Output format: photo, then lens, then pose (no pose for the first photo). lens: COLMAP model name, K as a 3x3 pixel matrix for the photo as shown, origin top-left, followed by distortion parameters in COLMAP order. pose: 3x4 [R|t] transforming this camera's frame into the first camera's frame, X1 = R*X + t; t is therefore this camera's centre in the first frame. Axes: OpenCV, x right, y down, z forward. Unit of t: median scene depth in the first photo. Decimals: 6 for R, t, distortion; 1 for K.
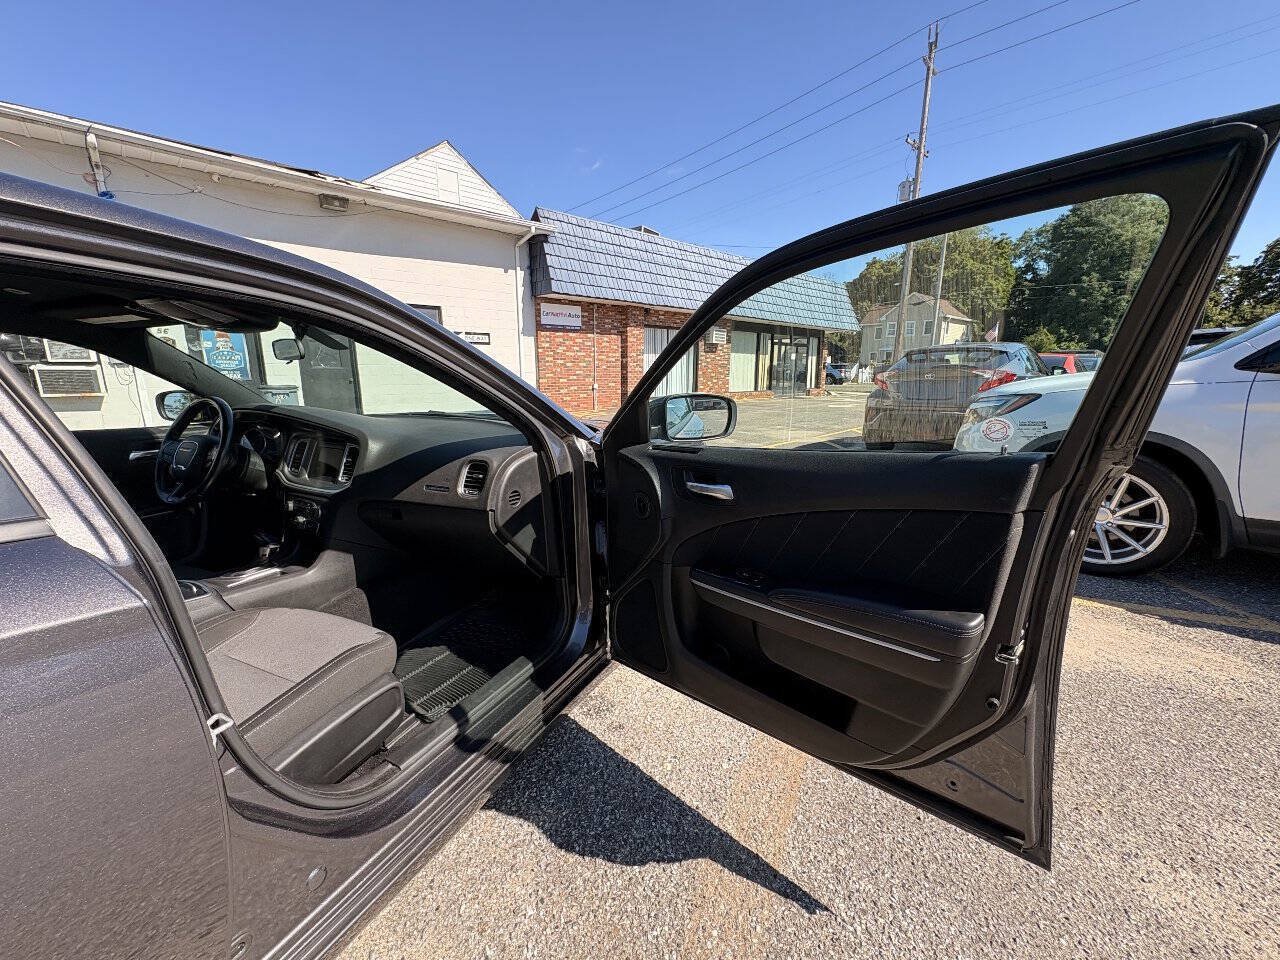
lens RADIAL K [[511.4, 0, 636.4], [0, 511.4, 478.7], [0, 0, 1]] dist [0.001577, -0.000877]
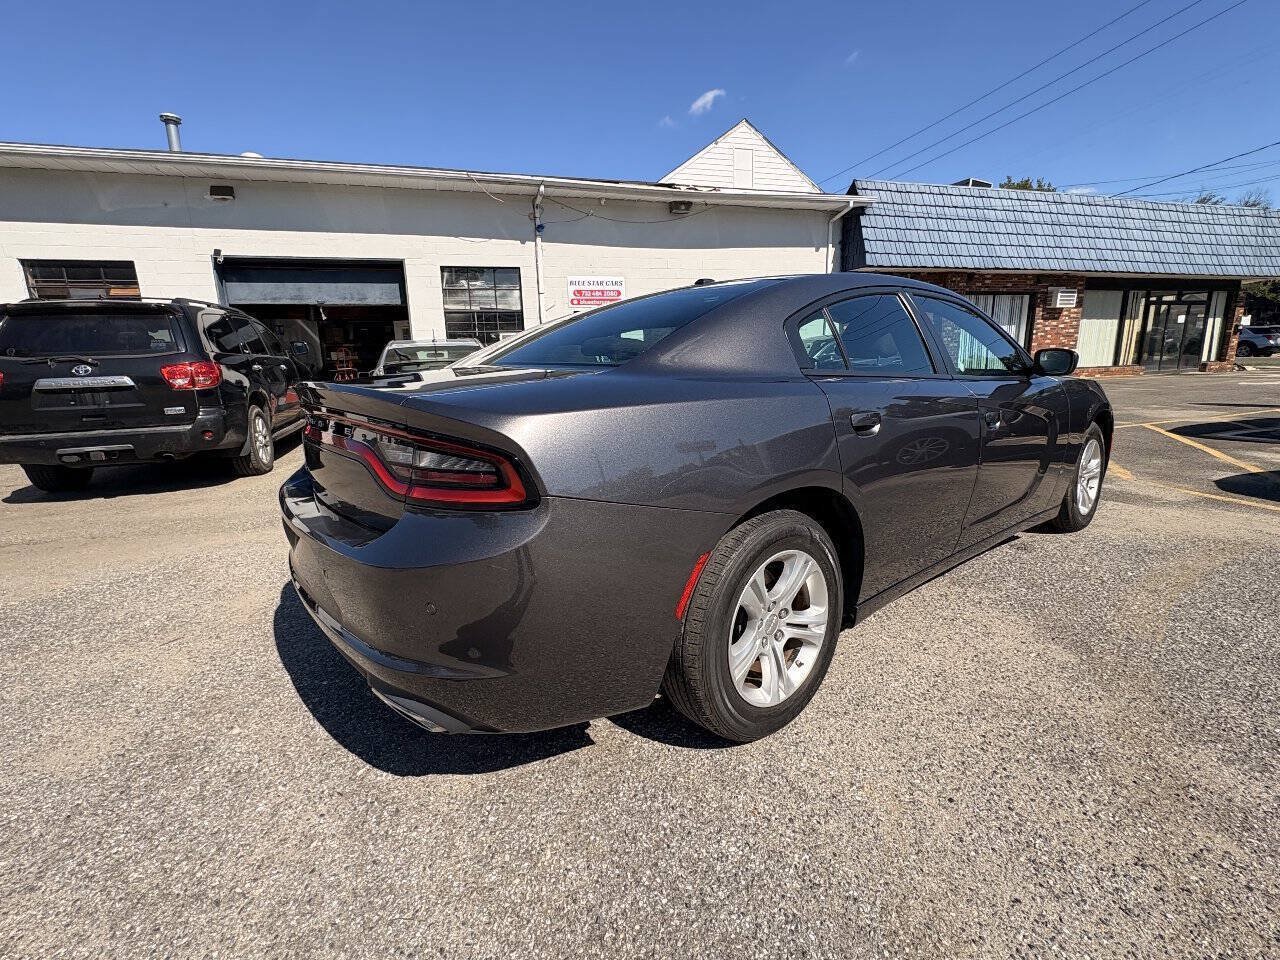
lens RADIAL K [[578.2, 0, 637.4], [0, 578.2, 479.3], [0, 0, 1]] dist [0.000098, 0.000082]
pose [[0.902538, 0.065905, -0.425537, -0.051981], [-0.061588, 0.997815, 0.023911, 0.034400], [0.426183, 0.004628, 0.904625, -0.149176]]
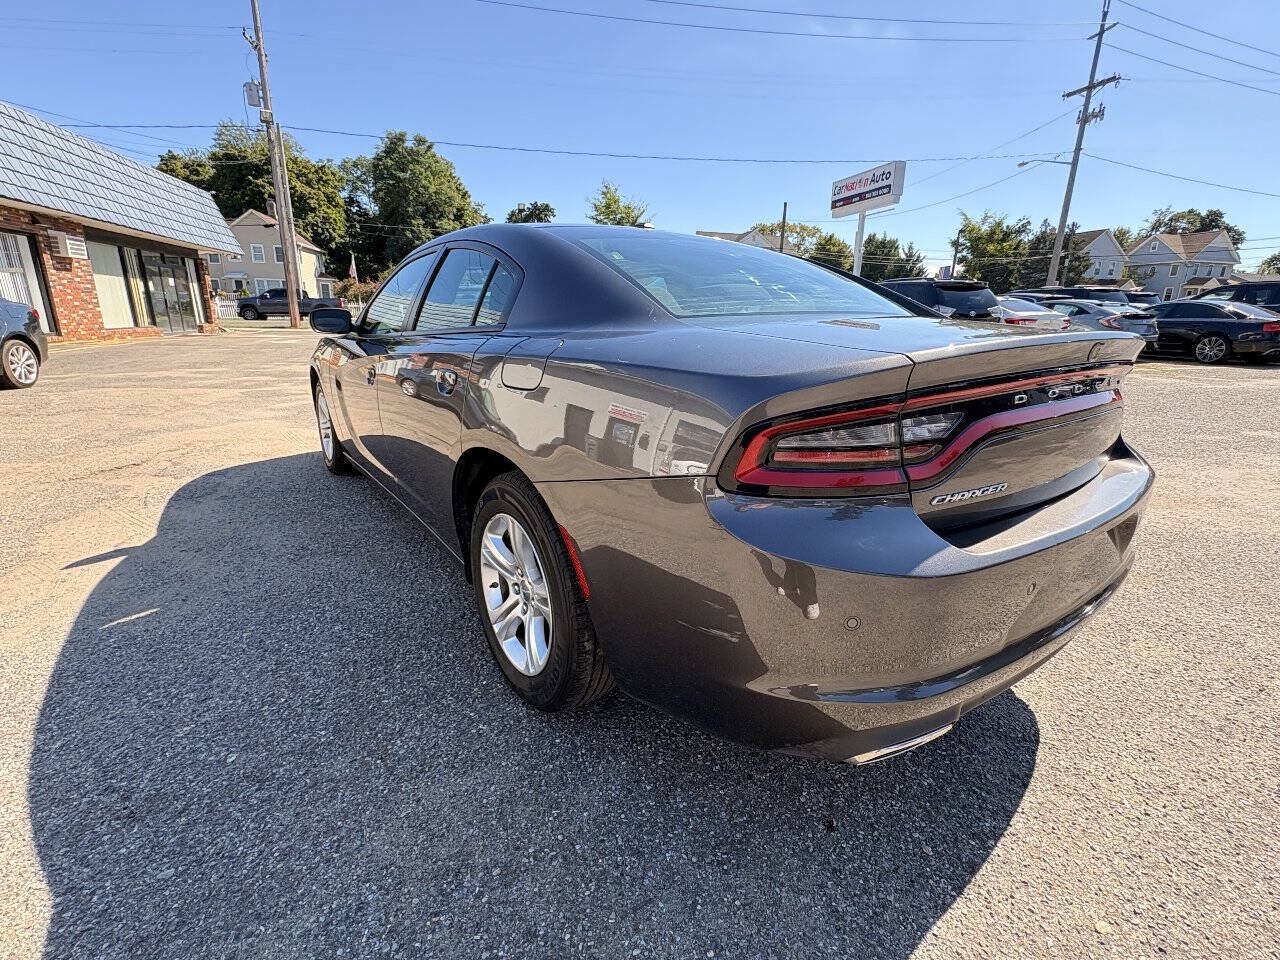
lens RADIAL K [[583.3, 0, 636.2], [0, 583.3, 479.0], [0, 0, 1]] dist [0.000159, -0.000367]
pose [[0.477244, -0.232084, 0.847570, -0.265832], [0.161864, 0.971208, 0.174798, 0.017519], [-0.863735, 0.053769, 0.501070, -0.058772]]
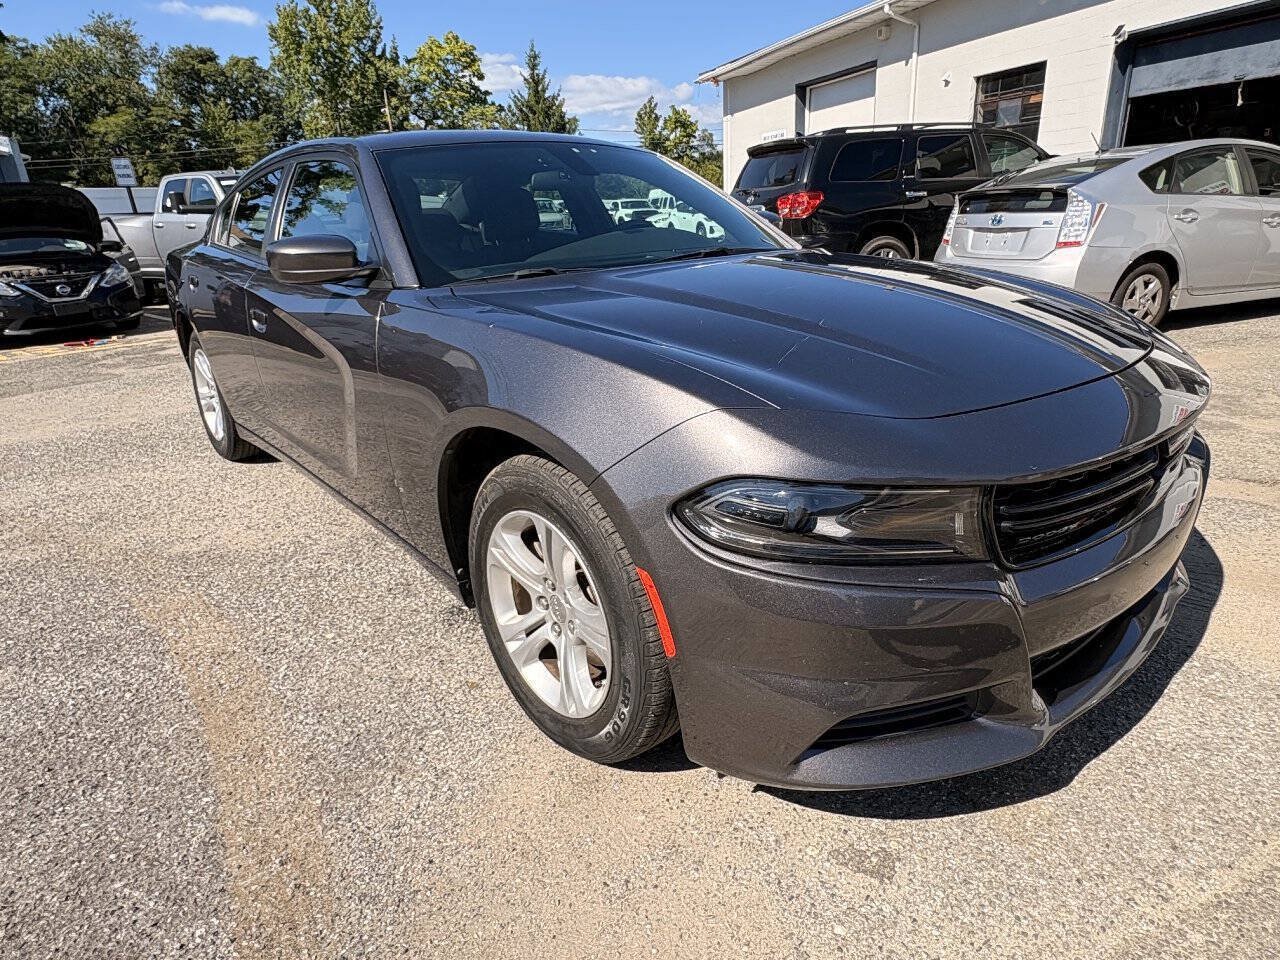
lens RADIAL K [[747.8, 0, 644.7], [0, 747.8, 480.9], [0, 0, 1]] dist [-0.001051, 0.000978]
pose [[-0.398028, 0.335272, -0.853913, 0.101549], [-0.144355, 0.896337, 0.419216, -0.040669], [0.905945, 0.290126, -0.308368, 0.202122]]
